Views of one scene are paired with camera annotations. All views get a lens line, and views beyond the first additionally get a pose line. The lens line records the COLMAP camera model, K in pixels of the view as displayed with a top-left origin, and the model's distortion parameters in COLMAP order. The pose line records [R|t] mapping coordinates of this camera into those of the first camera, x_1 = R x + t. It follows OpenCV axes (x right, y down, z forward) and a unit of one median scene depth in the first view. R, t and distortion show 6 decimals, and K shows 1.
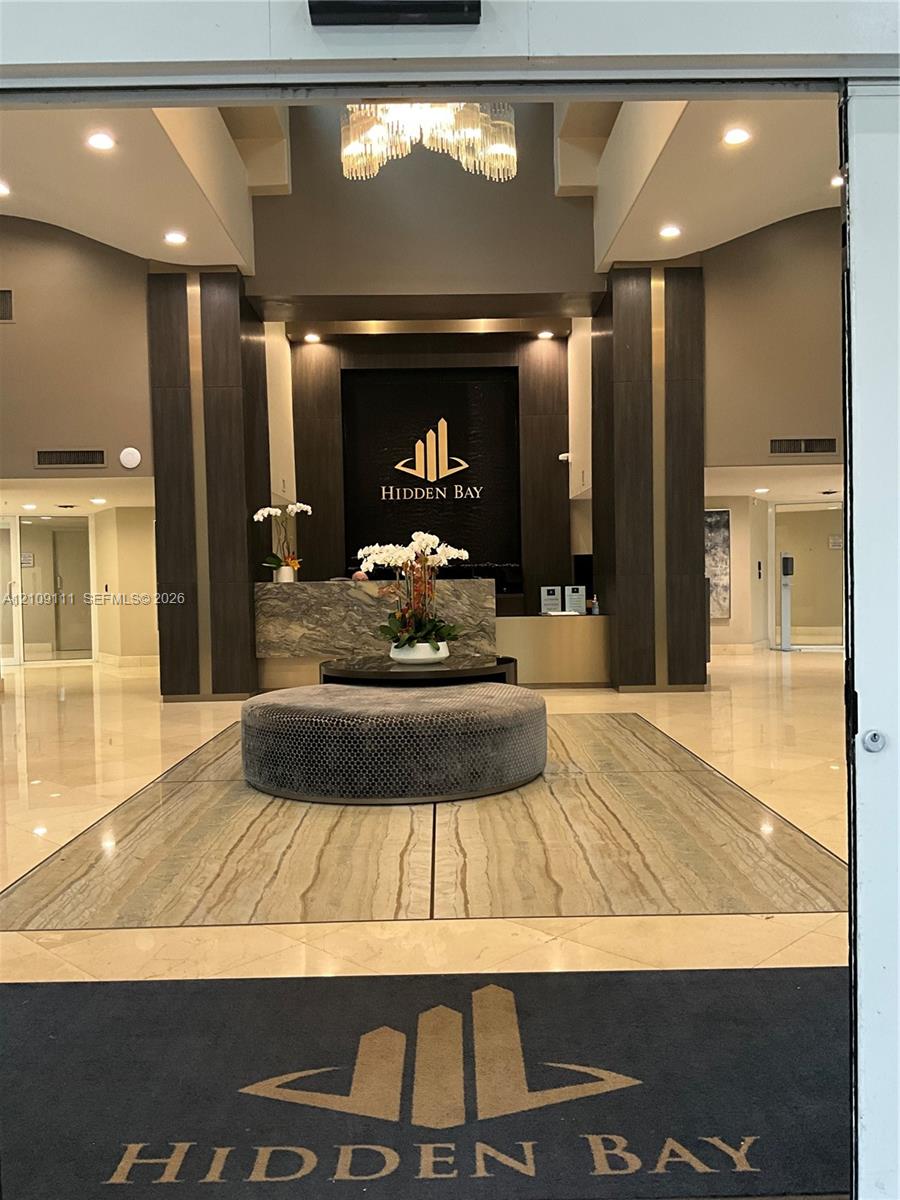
lens RADIAL K [[985.9, 0, 455.9], [0, 985.9, 601.1], [0, 0, 1]] dist [0.056785, -0.103012]
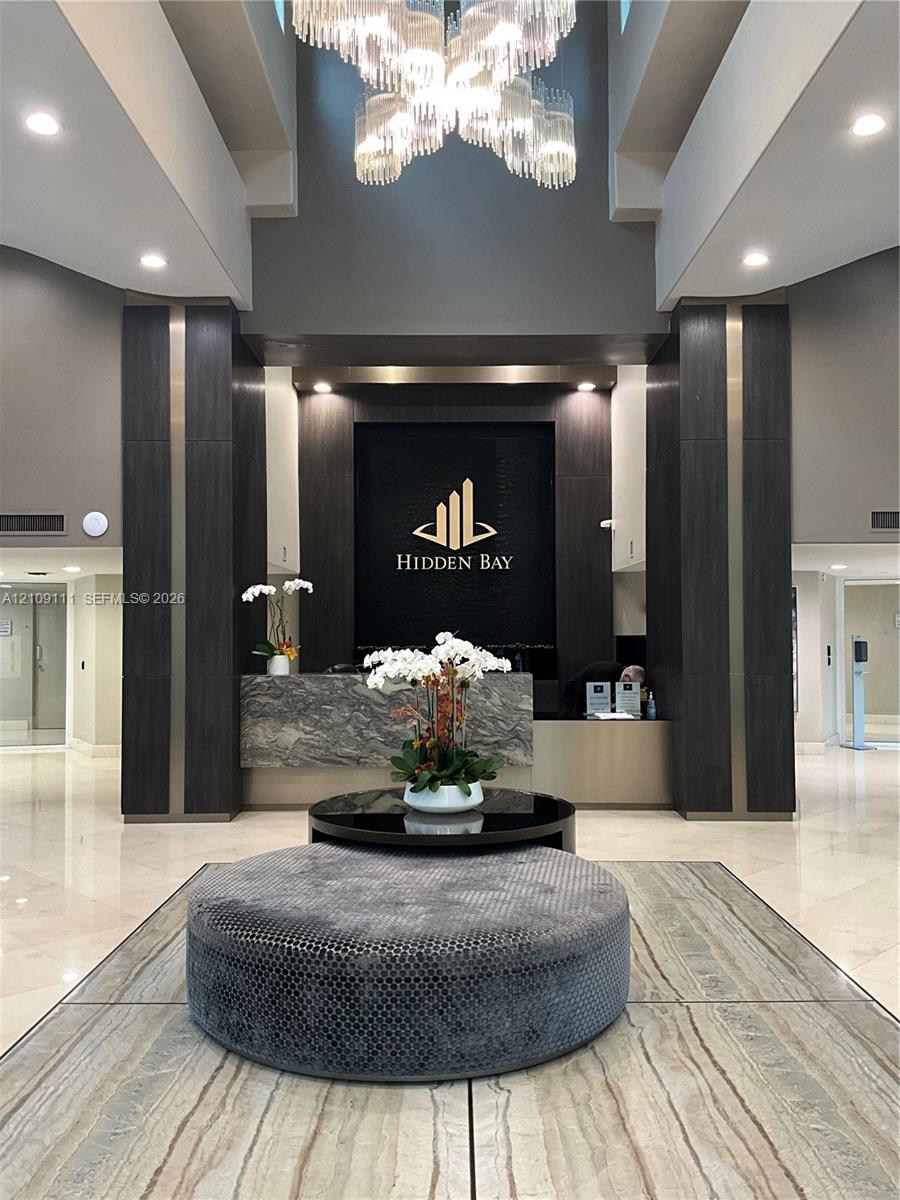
lens RADIAL K [[985.9, 0, 450.1], [0, 985.9, 597.1], [0, 0, 1]] dist [0.056785, -0.103012]
pose [[0.999677, 0.014777, -0.020668, -0.013758], [-0.015963, 0.998162, -0.058465, -0.039371], [0.019766, 0.058776, 0.998075, 0.180079]]
